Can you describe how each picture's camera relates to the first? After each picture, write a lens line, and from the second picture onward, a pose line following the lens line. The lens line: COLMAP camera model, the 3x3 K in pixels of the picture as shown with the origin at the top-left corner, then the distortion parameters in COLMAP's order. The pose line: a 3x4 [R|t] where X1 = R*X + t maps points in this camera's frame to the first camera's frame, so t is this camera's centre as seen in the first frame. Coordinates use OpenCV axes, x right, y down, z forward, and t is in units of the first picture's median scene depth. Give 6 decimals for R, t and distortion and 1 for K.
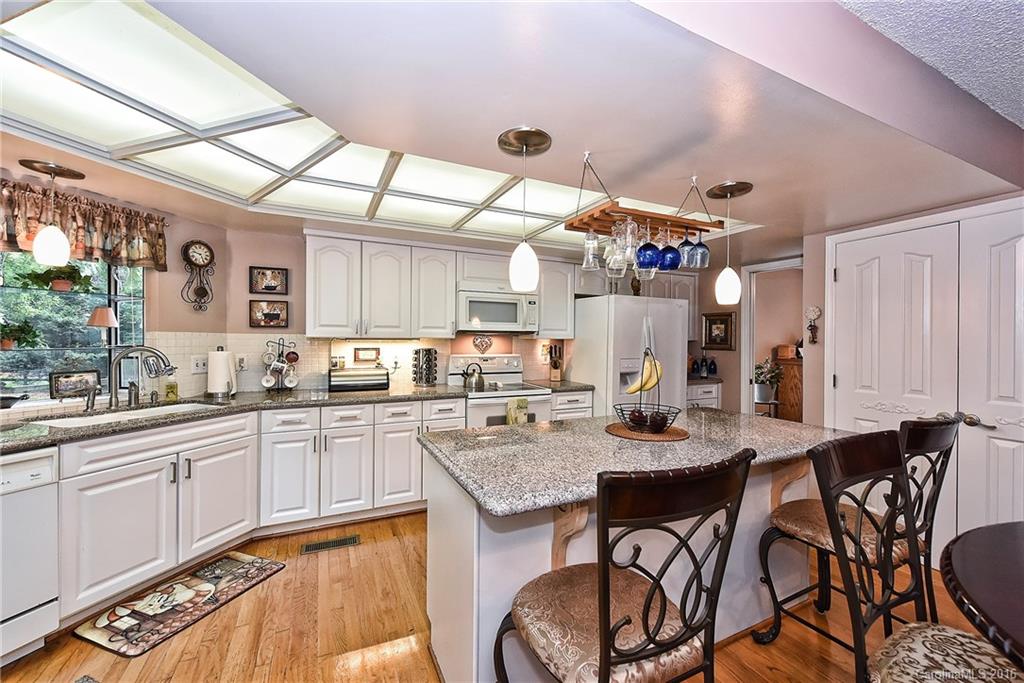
lens RADIAL K [[398.2, 0, 511.1], [0, 398.2, 339.7], [0, 0, 1]] dist [0.000364, -0.000040]
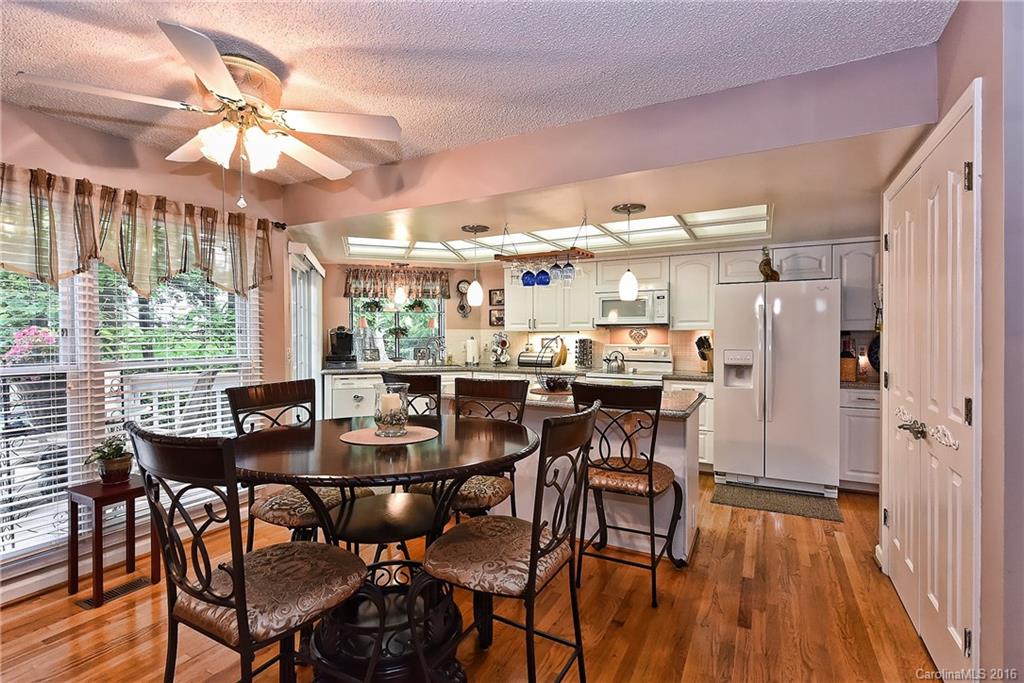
lens RADIAL K [[485.1, 0, 511.3], [0, 485.1, 340.0], [0, 0, 1]] dist [0.001767, 0.000085]
pose [[0.598705, 0.000559, -0.800970, 1.035085], [0.003044, 0.999991, 0.002973, 0.022763], [0.800964, -0.004218, 0.598697, -0.159353]]
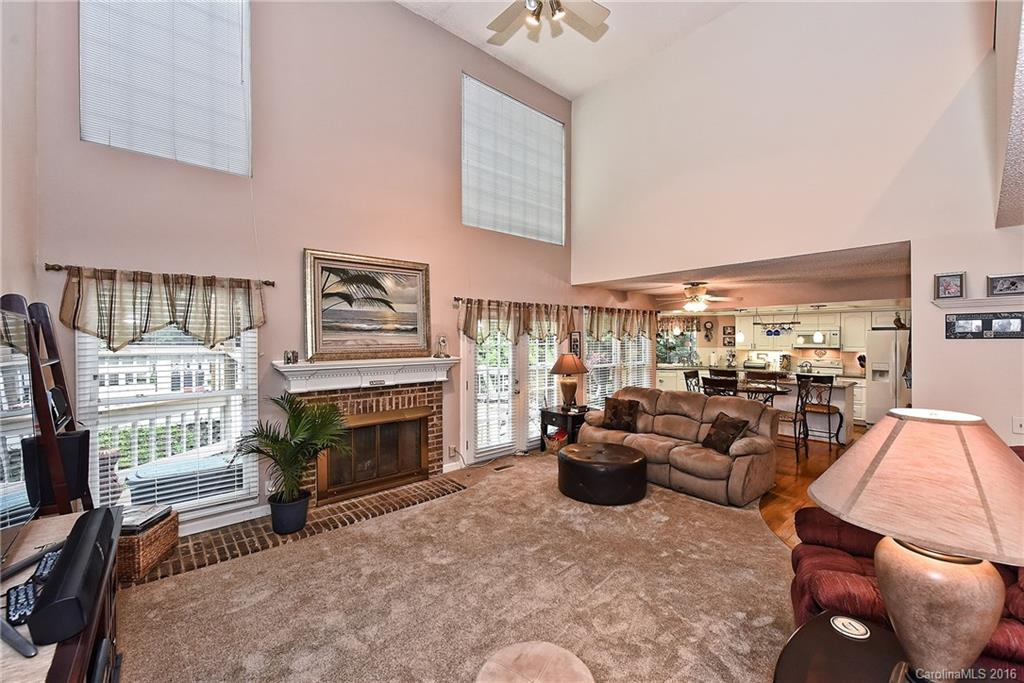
lens RADIAL K [[424.8, 0, 507.1], [0, 424.8, 341.5], [0, 0, 1]] dist [0.002101, -0.000923]
pose [[0.273323, 0.000590, -0.961922, 2.064444], [-0.000887, 1.000000, 0.000361, -0.064280], [0.961922, 0.000755, 0.273323, -1.530607]]
